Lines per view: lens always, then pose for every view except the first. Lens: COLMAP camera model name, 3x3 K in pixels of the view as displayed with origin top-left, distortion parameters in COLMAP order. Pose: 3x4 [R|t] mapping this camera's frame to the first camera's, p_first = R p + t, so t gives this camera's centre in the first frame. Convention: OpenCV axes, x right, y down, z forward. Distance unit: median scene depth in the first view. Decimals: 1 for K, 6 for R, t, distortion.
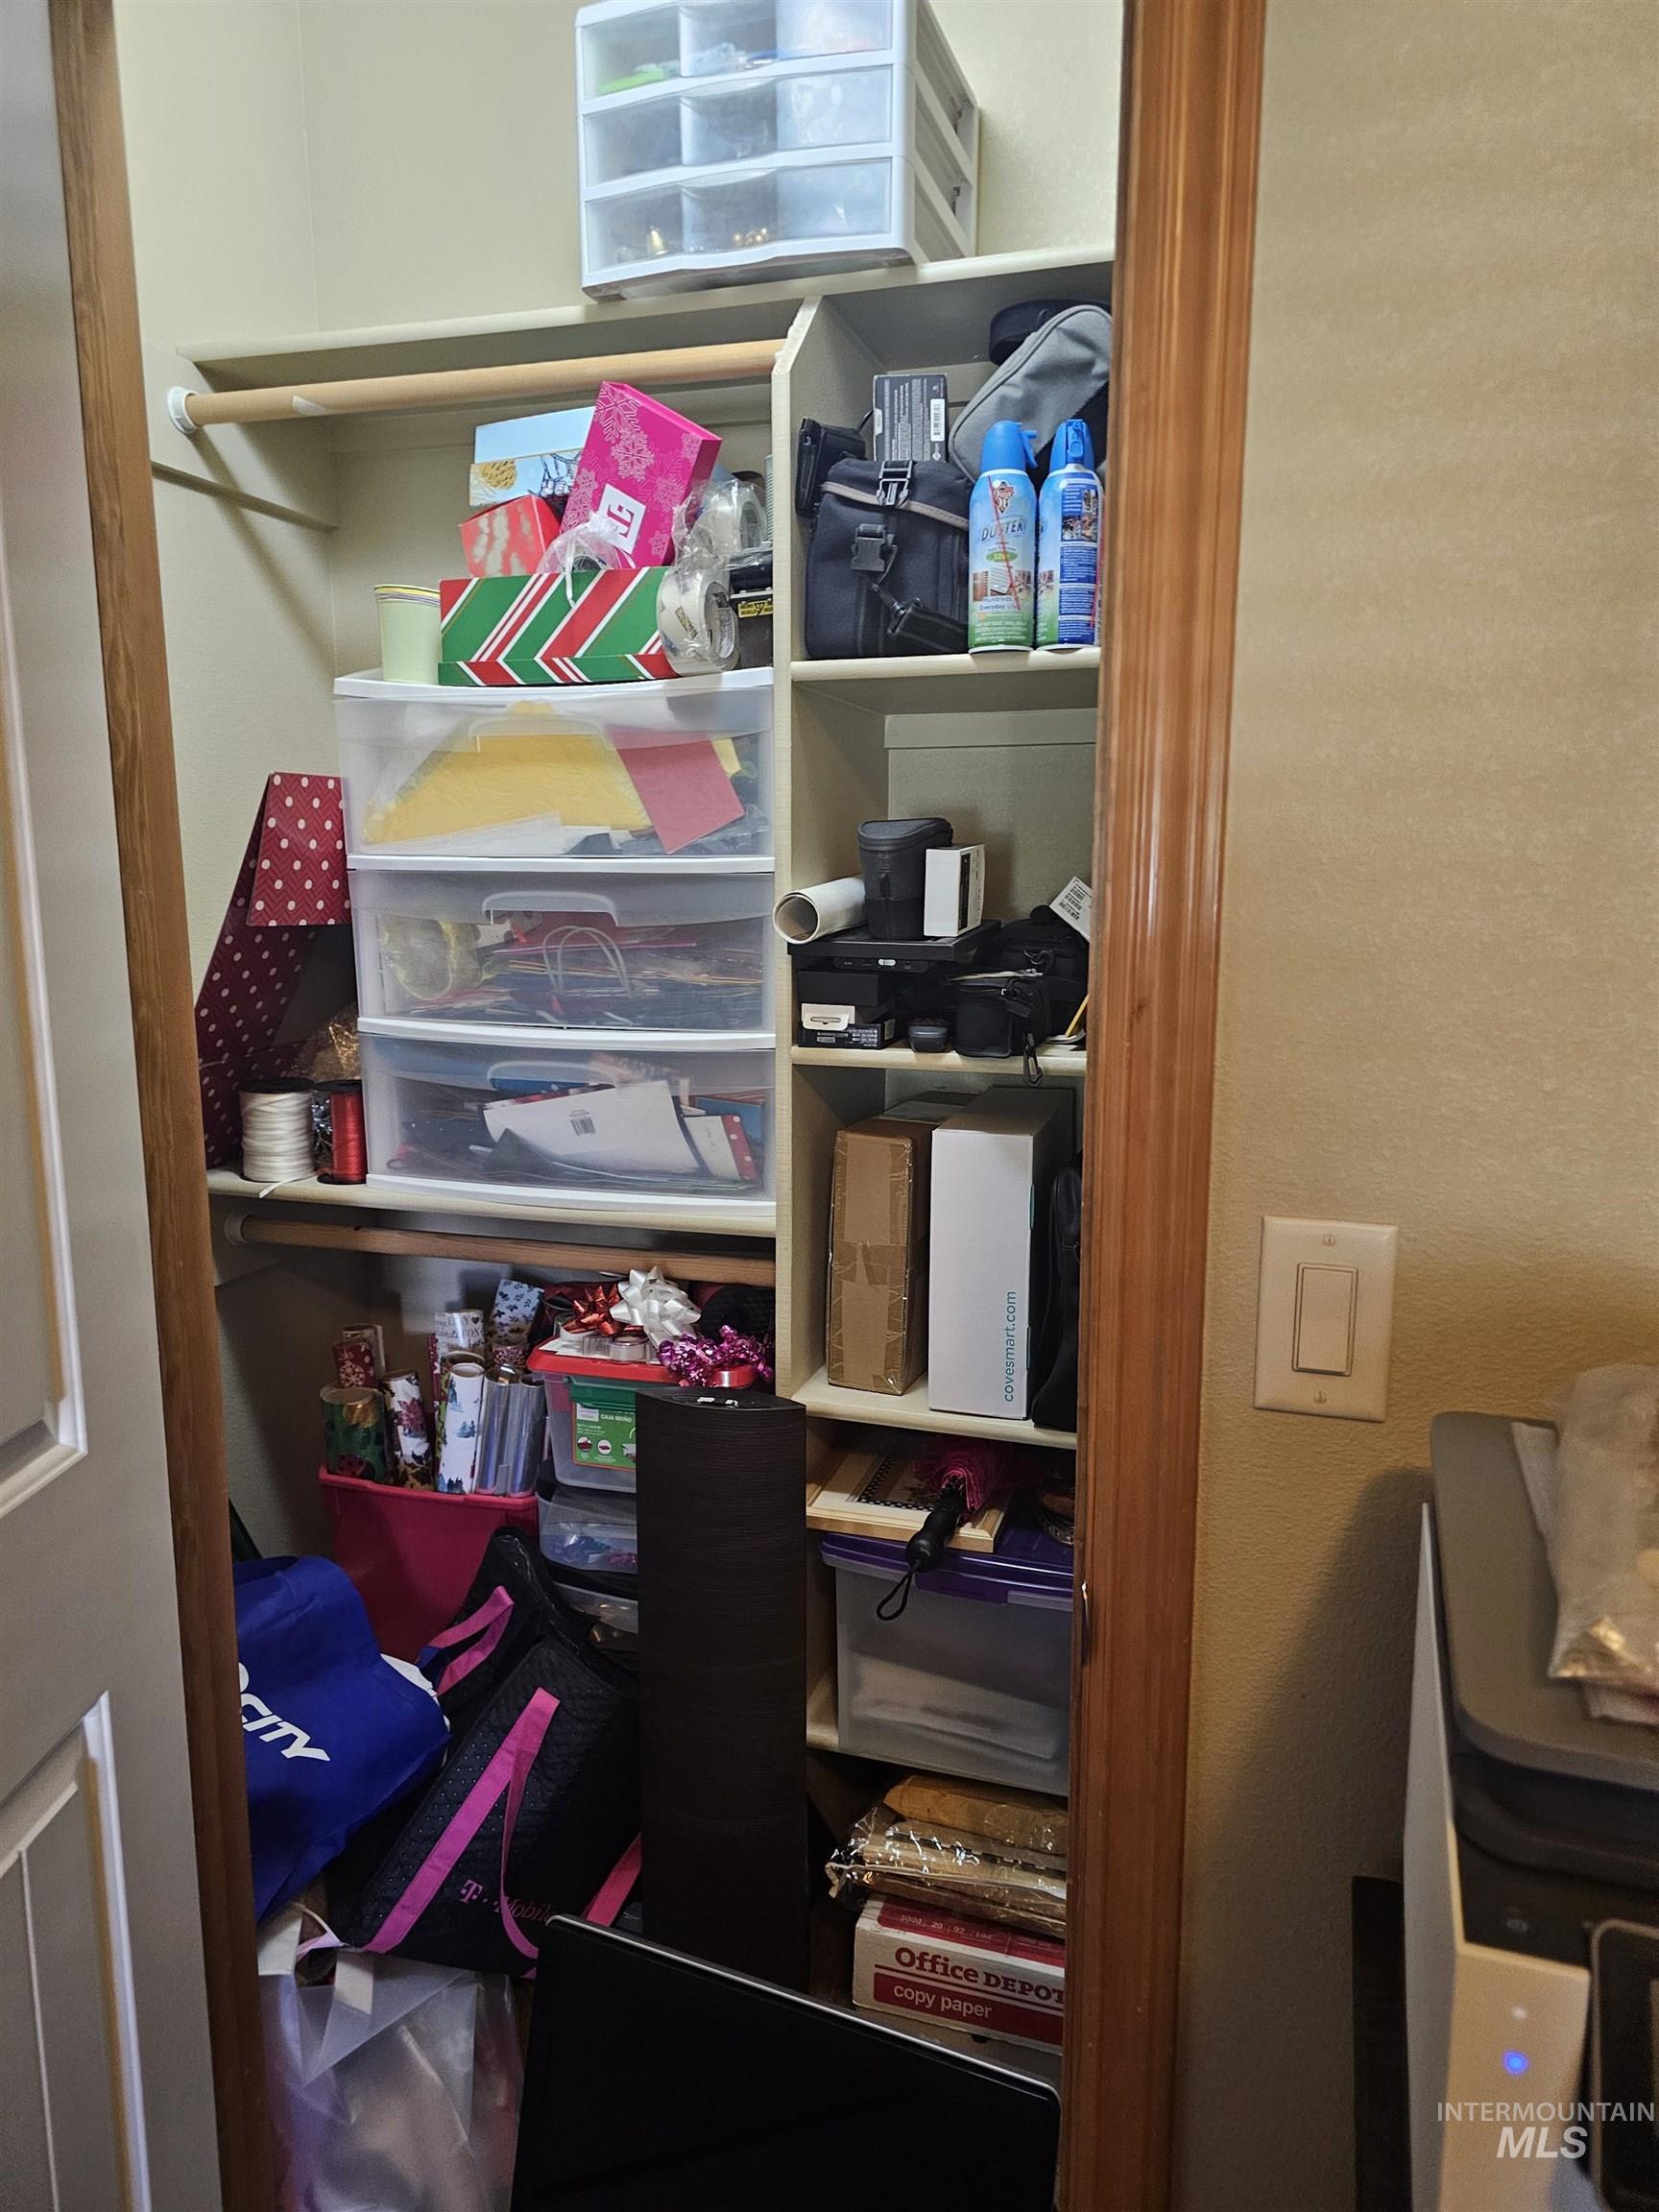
lens RADIAL K [[1509.0, 0, 842.8], [0, 1509.0, 1115.9], [0, 0, 1]] dist [0.032462, -0.007635]
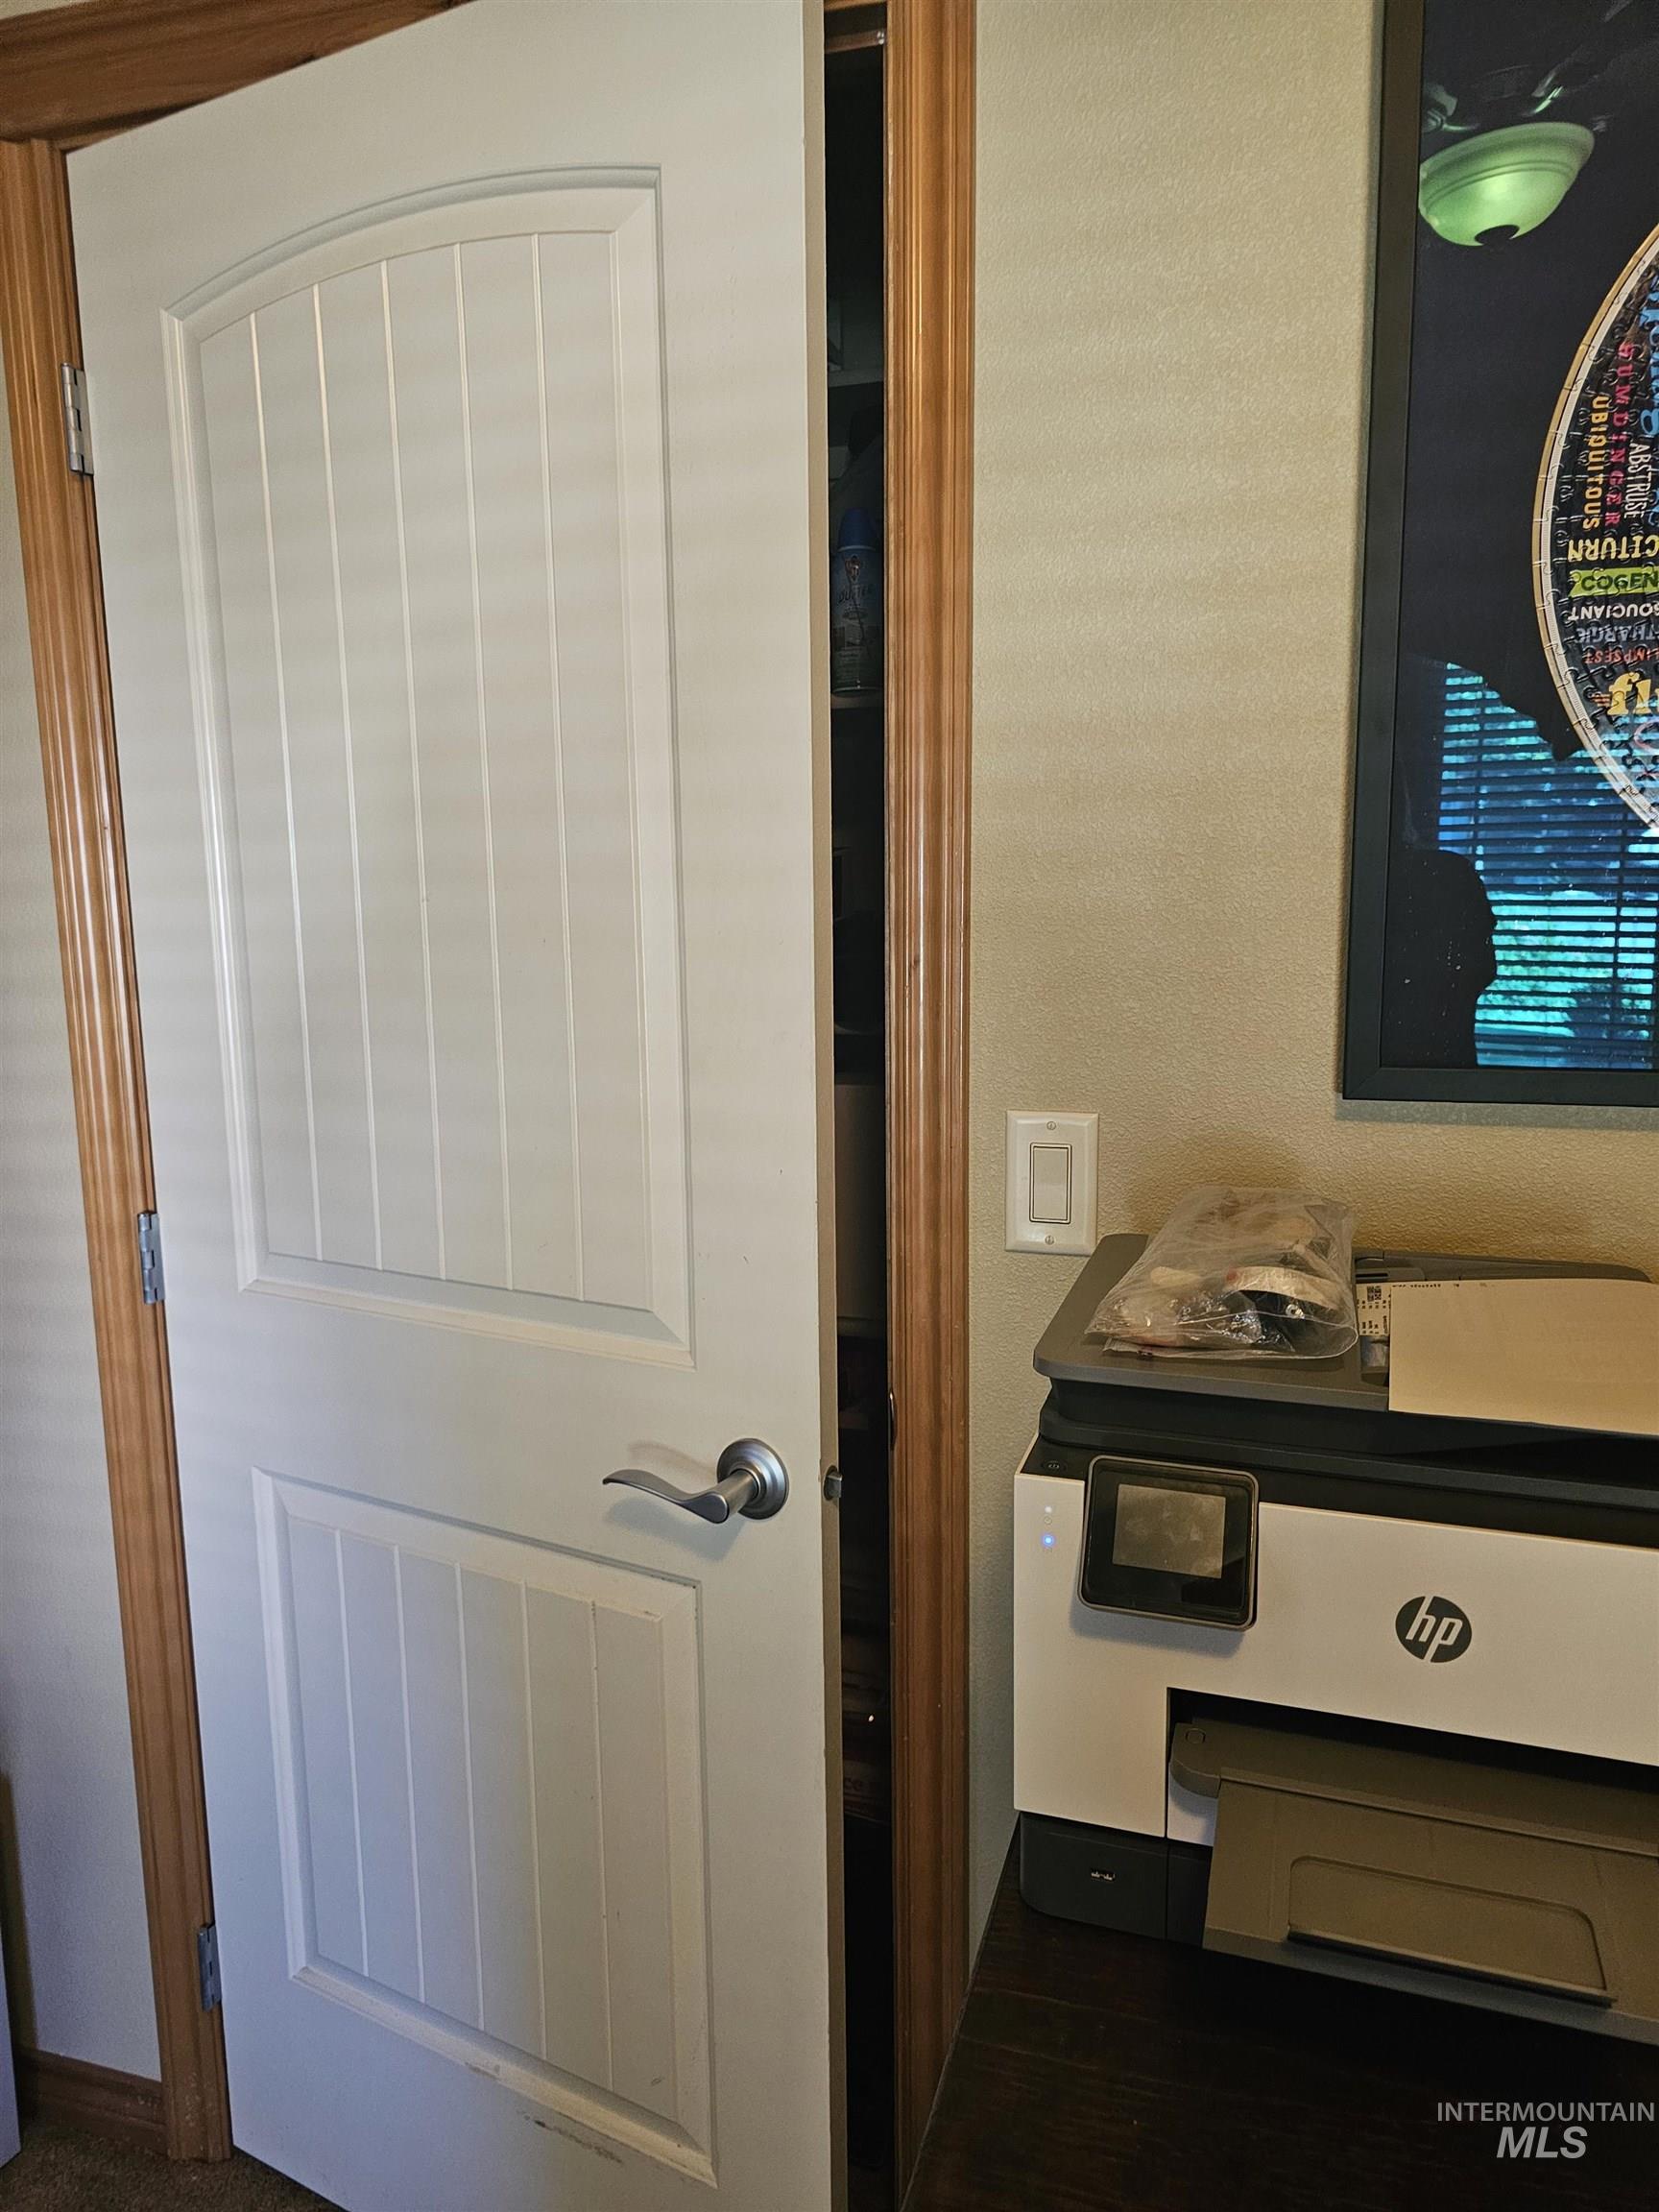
lens RADIAL K [[1509.0, 0, 819.4], [0, 1509.0, 1097.3], [0, 0, 1]] dist [0.032462, -0.007635]
pose [[0.999728, -0.019427, 0.012900, 0.095176], [0.019644, 0.999665, -0.016874, 0.079459], [-0.012568, 0.017122, 0.999774, -0.409581]]
